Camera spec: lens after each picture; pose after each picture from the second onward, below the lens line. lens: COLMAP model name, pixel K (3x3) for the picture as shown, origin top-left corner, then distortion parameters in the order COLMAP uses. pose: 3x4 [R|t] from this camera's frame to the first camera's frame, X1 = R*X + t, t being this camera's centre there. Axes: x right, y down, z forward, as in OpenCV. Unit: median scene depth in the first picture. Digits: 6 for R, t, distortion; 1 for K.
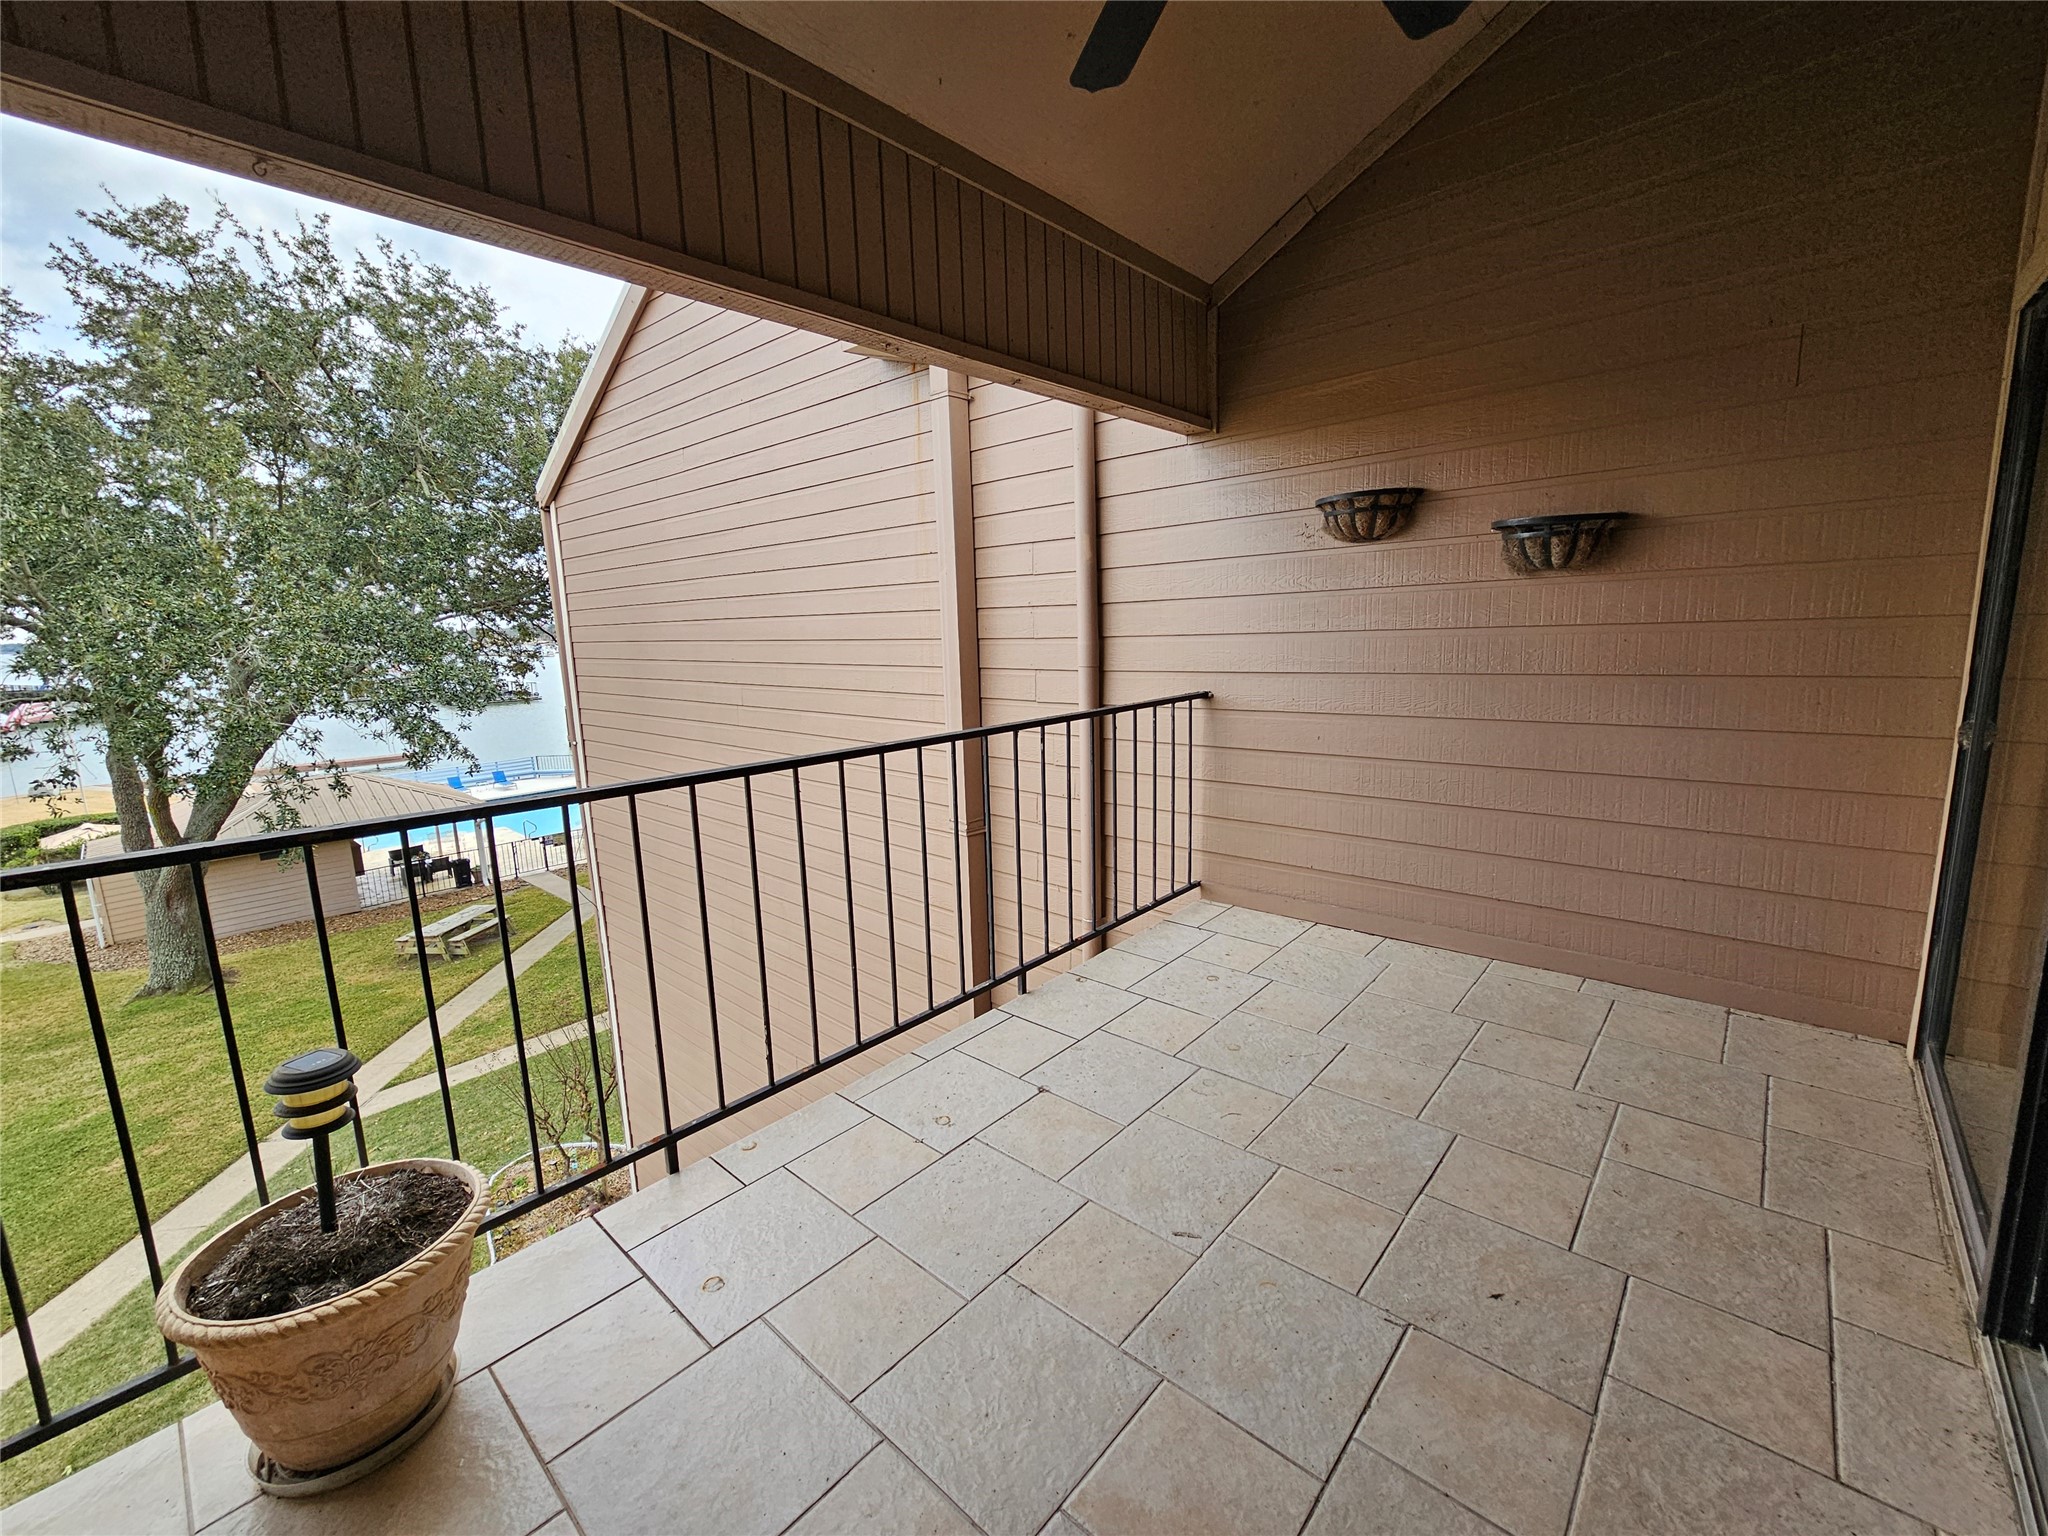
lens RADIAL K [[835.3, 0, 1033.3], [0, 835.3, 758.2], [0, 0, 1]] dist [-0.001486, 0.000915]
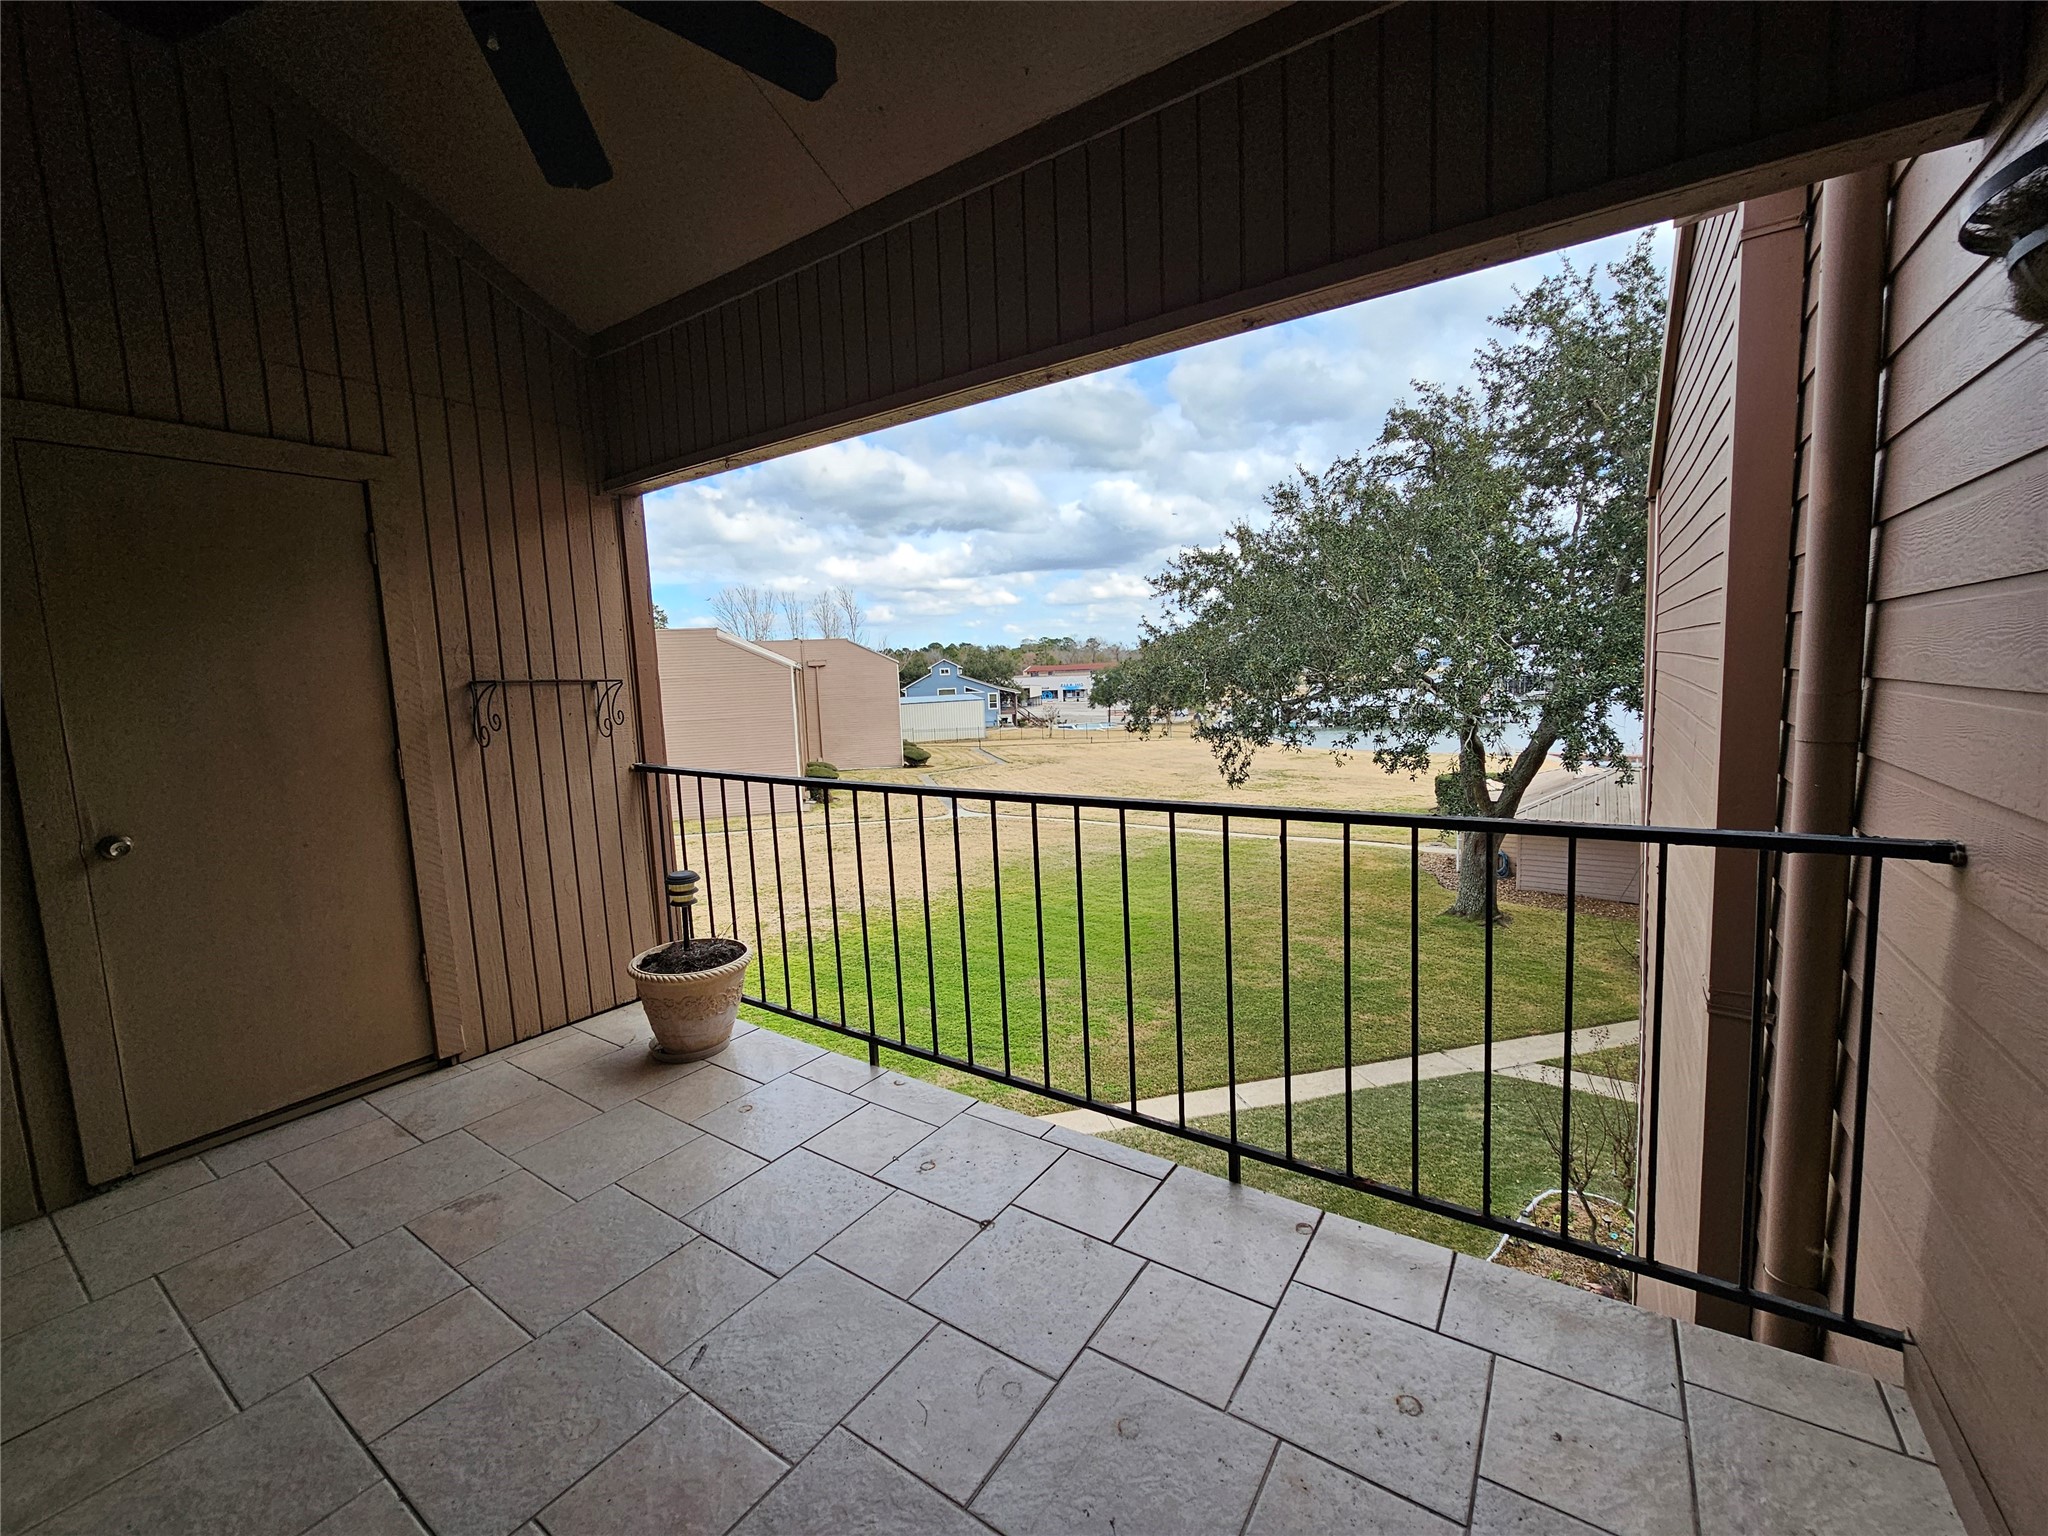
lens RADIAL K [[835.3, 0, 1018.0], [0, 835.3, 756.4], [0, 0, 1]] dist [-0.001486, 0.000915]
pose [[0.128933, 0.126300, -0.983577, 0.873421], [-0.119955, 0.986559, 0.110959, -0.186747], [0.984372, 0.103678, 0.142350, 0.955302]]
